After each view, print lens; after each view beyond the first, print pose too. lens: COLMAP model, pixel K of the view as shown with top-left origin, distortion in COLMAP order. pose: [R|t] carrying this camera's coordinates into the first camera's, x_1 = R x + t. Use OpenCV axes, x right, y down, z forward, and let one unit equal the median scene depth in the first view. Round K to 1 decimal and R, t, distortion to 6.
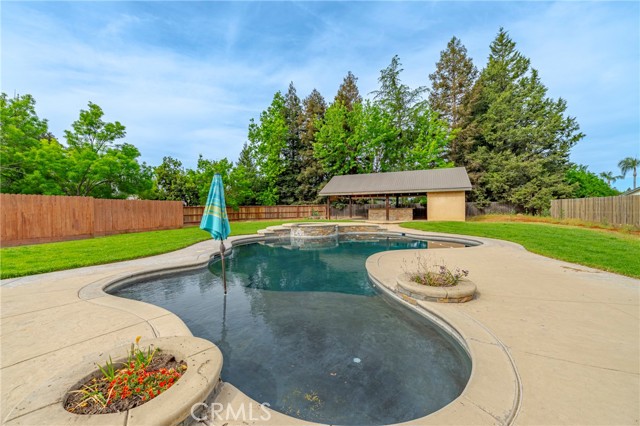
lens RADIAL K [[252.1, 0, 321.1], [0, 252.1, 211.9], [0, 0, 1]] dist [-0.001671, -0.000156]
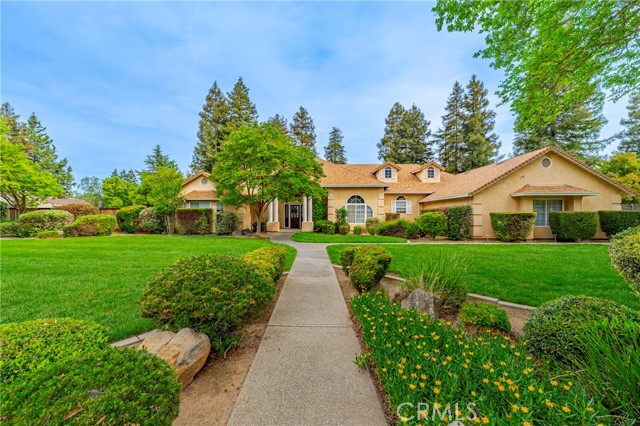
lens RADIAL K [[252.1, 0, 321.7], [0, 252.1, 214.9], [0, 0, 1]] dist [-0.001671, -0.000156]
pose [[-0.398645, 0.004534, 0.917094, -1.606491], [0.007546, 0.999970, -0.001664, 0.015109], [-0.917074, 0.006257, -0.398668, -0.150348]]
